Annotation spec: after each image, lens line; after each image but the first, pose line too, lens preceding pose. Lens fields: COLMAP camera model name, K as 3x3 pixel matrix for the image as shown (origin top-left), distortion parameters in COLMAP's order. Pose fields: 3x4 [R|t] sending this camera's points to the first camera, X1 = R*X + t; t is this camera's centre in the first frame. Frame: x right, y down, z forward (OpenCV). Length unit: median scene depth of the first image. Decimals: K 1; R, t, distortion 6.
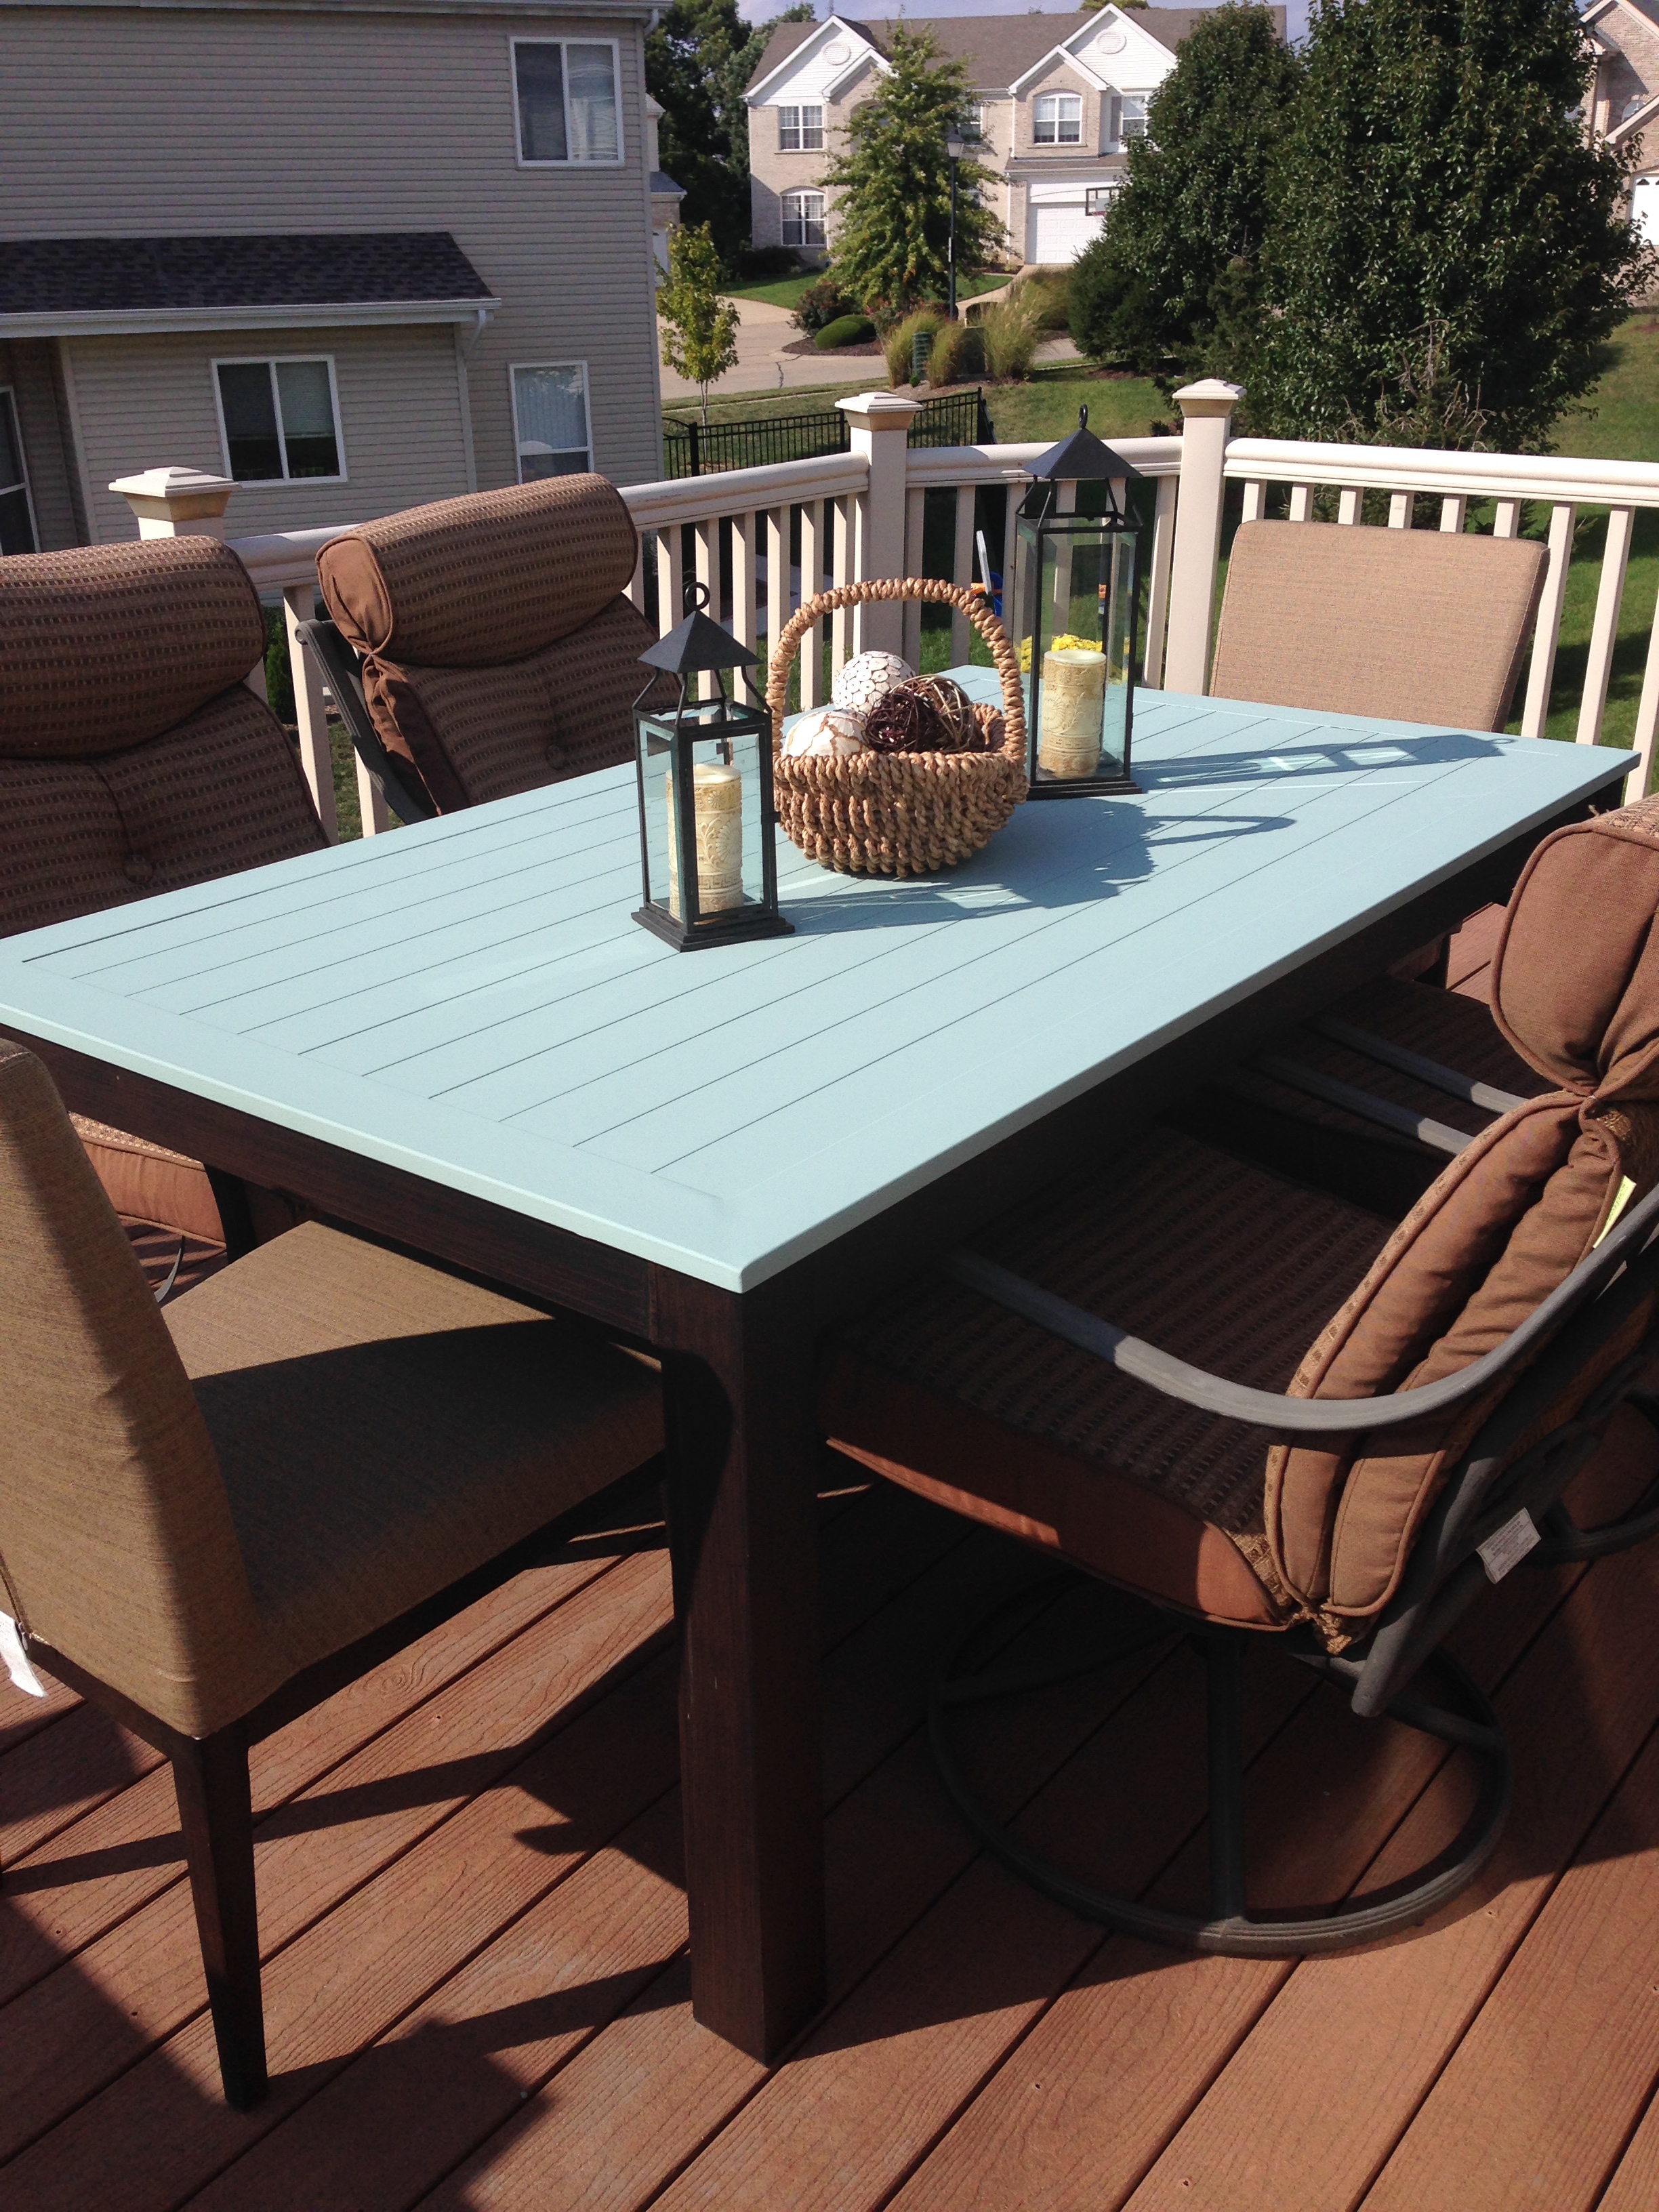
lens RADIAL K [[2096.1, 0, 903.2], [0, 2096.1, 1104.1], [0, 0, 1]] dist [0.212551, -0.405000]
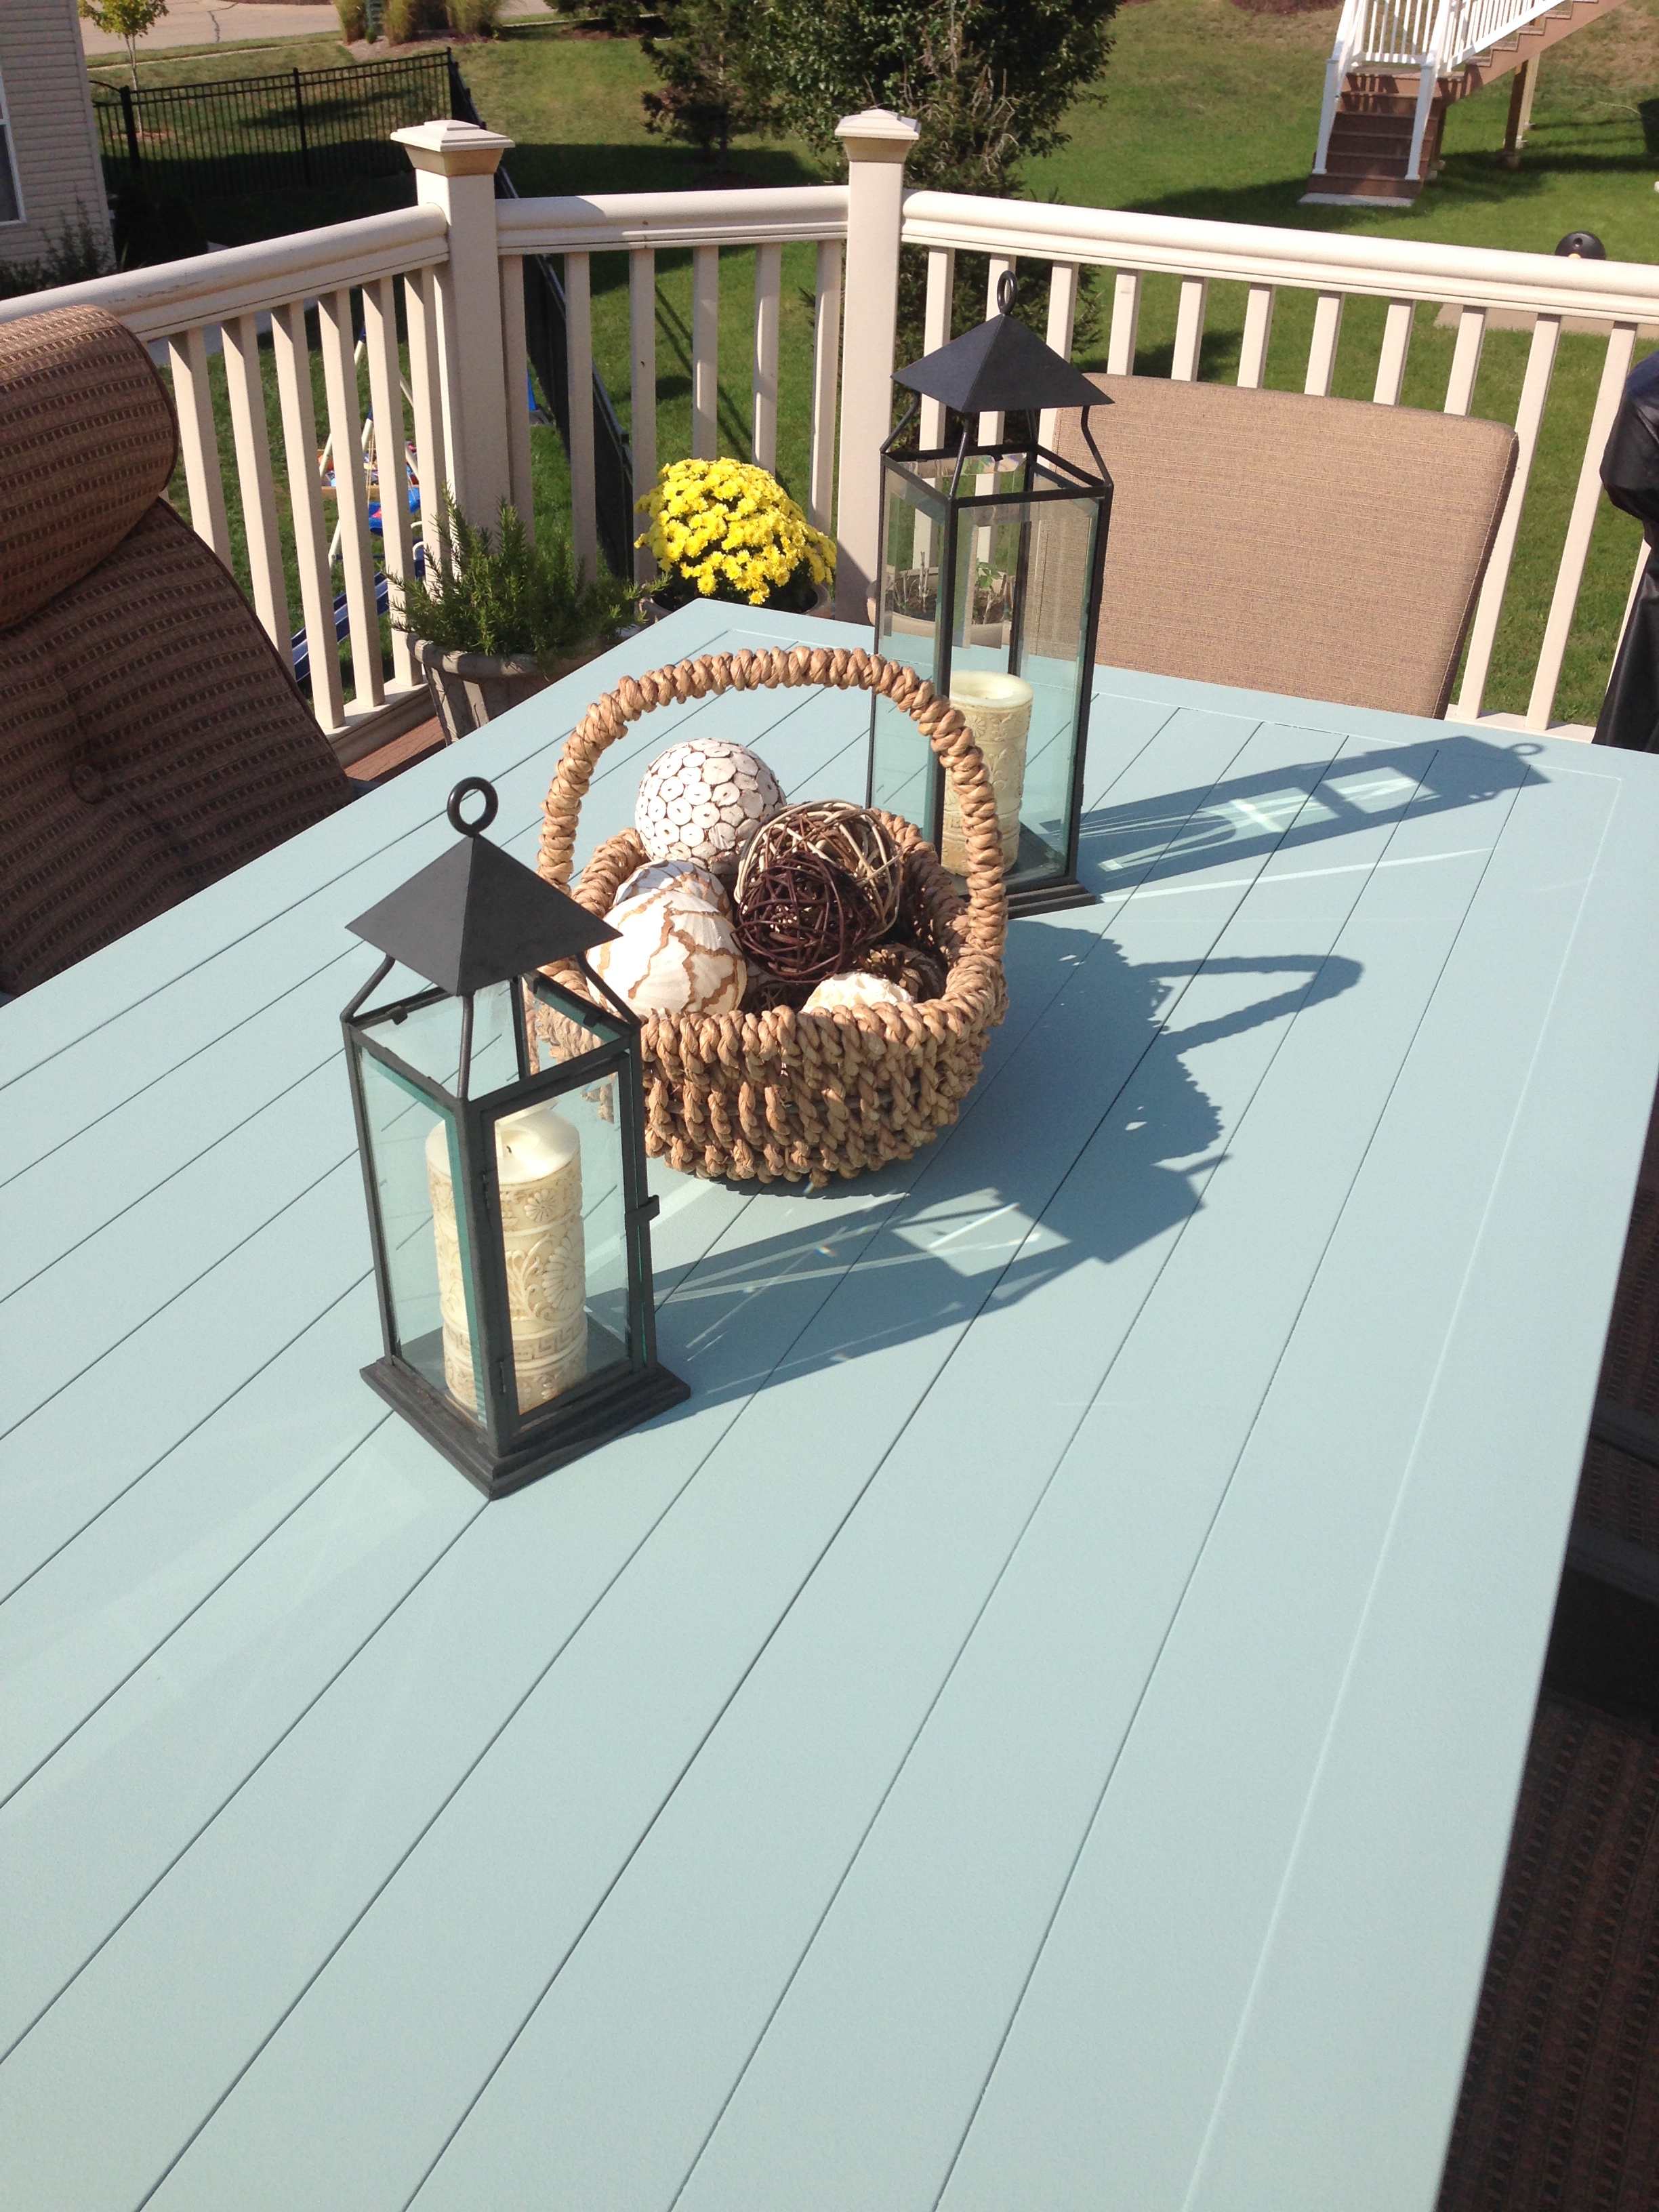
lens RADIAL K [[1900.1, 0, 829.5], [0, 1900.1, 1106.0], [0, 0, 1]] dist [0.135083, -0.201172]
pose [[0.974068, -0.092049, 0.206682, -0.058840], [0.052614, 0.980612, 0.188765, -0.129629], [-0.220051, -0.172996, 0.960026, 0.291024]]
